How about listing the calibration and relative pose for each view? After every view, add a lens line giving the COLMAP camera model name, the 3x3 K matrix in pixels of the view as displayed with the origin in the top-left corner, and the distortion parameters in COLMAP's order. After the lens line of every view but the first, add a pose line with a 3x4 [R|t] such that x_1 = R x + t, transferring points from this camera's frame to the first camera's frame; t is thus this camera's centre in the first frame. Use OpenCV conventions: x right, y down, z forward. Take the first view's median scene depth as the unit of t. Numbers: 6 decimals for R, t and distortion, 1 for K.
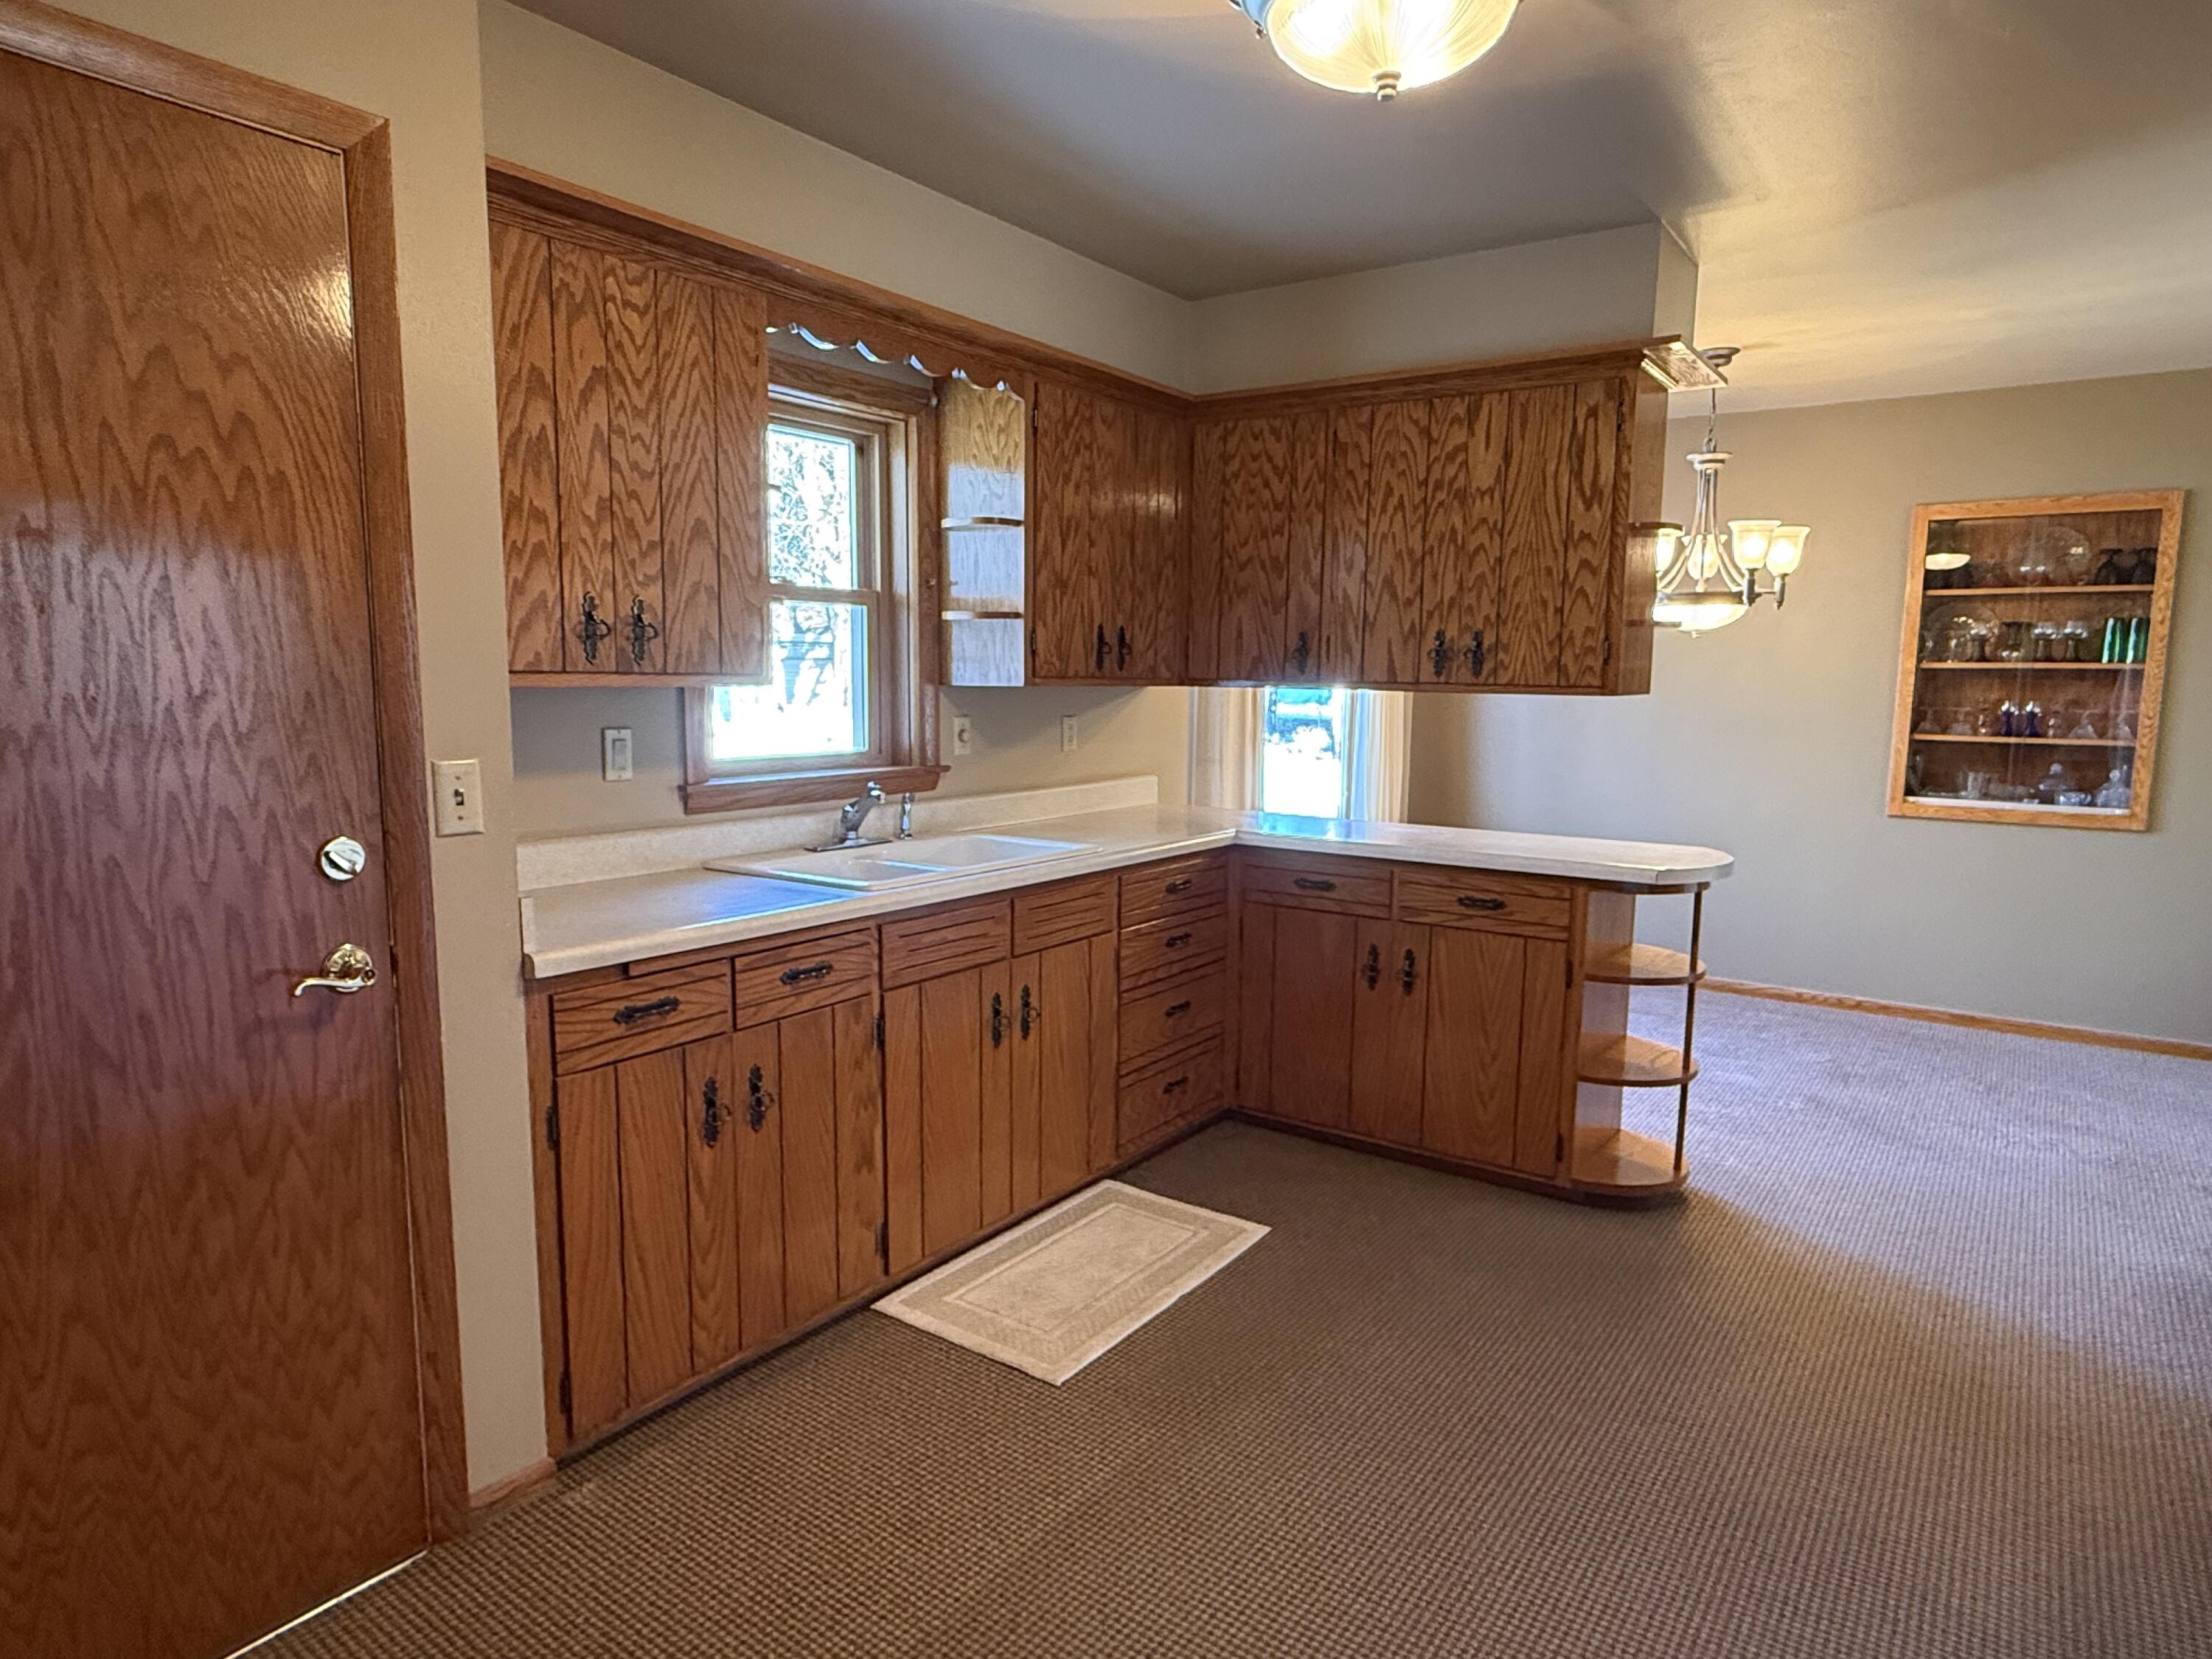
lens RADIAL K [[1278.5, 0, 1114.4], [0, 1278.5, 831.6], [0, 0, 1]] dist [0.000540, 0.003861]
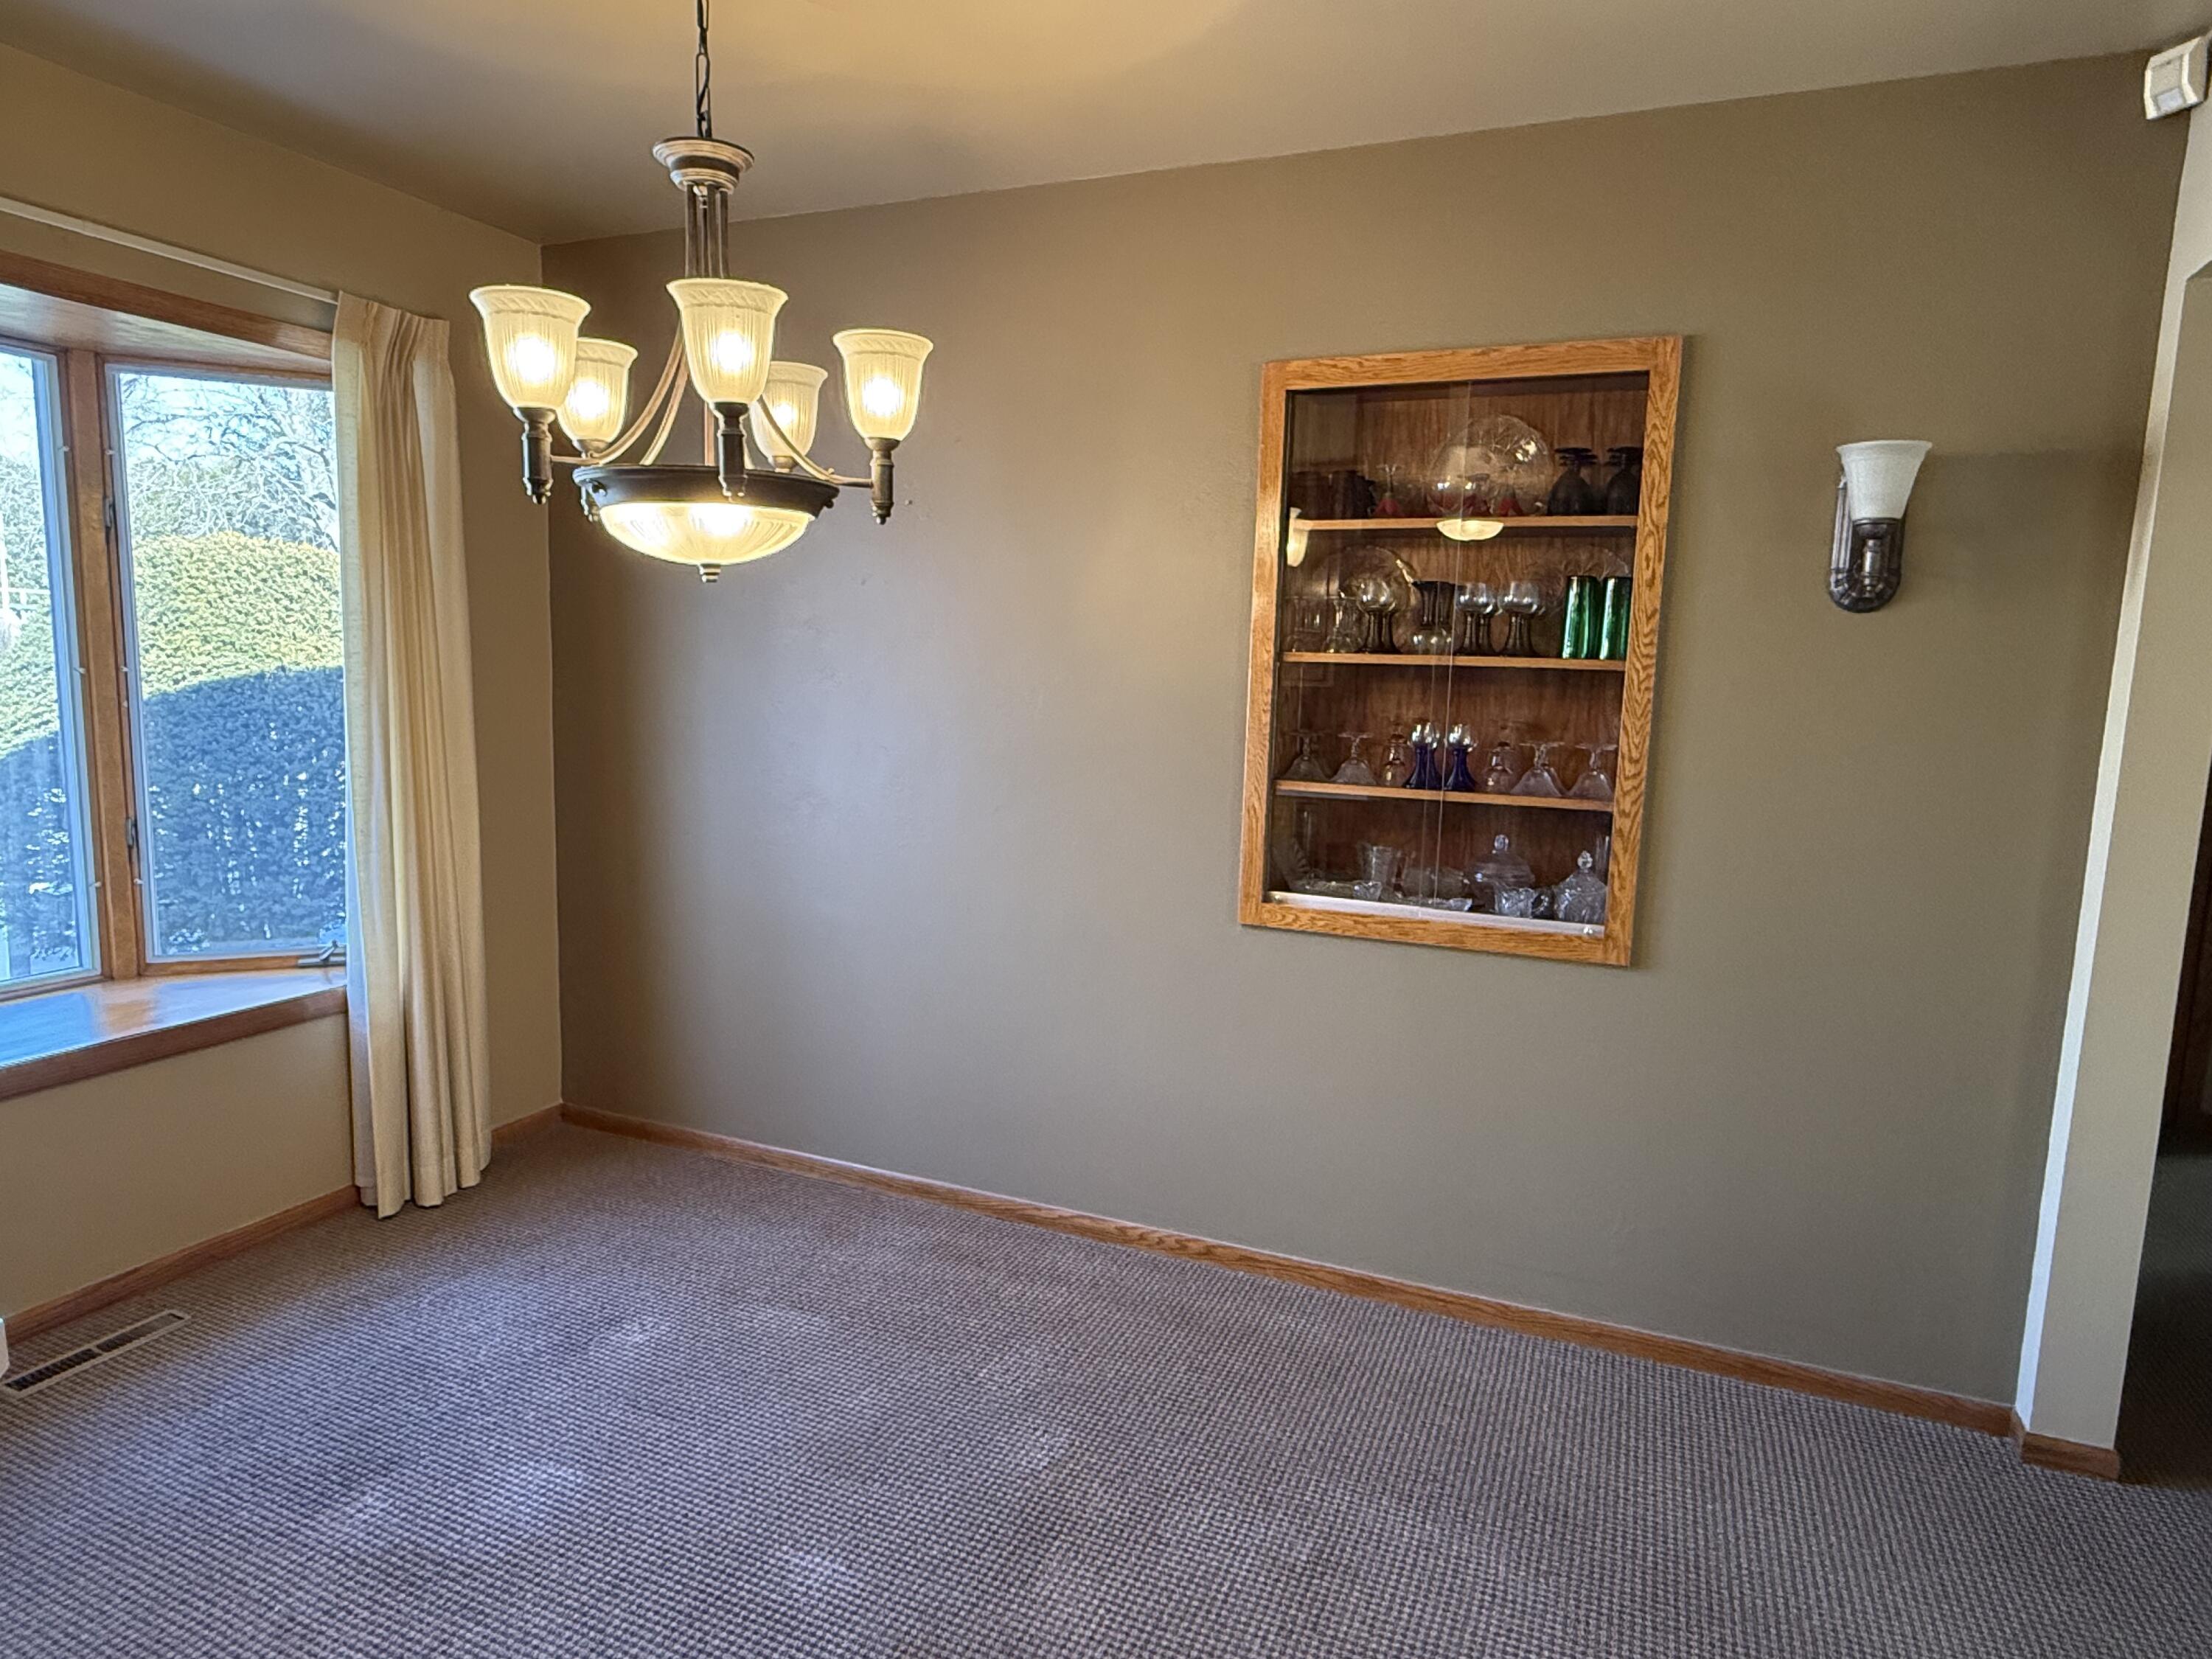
lens RADIAL K [[1278.5, 0, 1096.1], [0, 1278.5, 829.7], [0, 0, 1]] dist [0.000540, 0.003861]
pose [[0.976577, -0.010186, 0.214926, 0.450632], [0.008035, 0.999909, 0.010881, -0.064927], [-0.215018, -0.008899, 0.976570, 0.499199]]
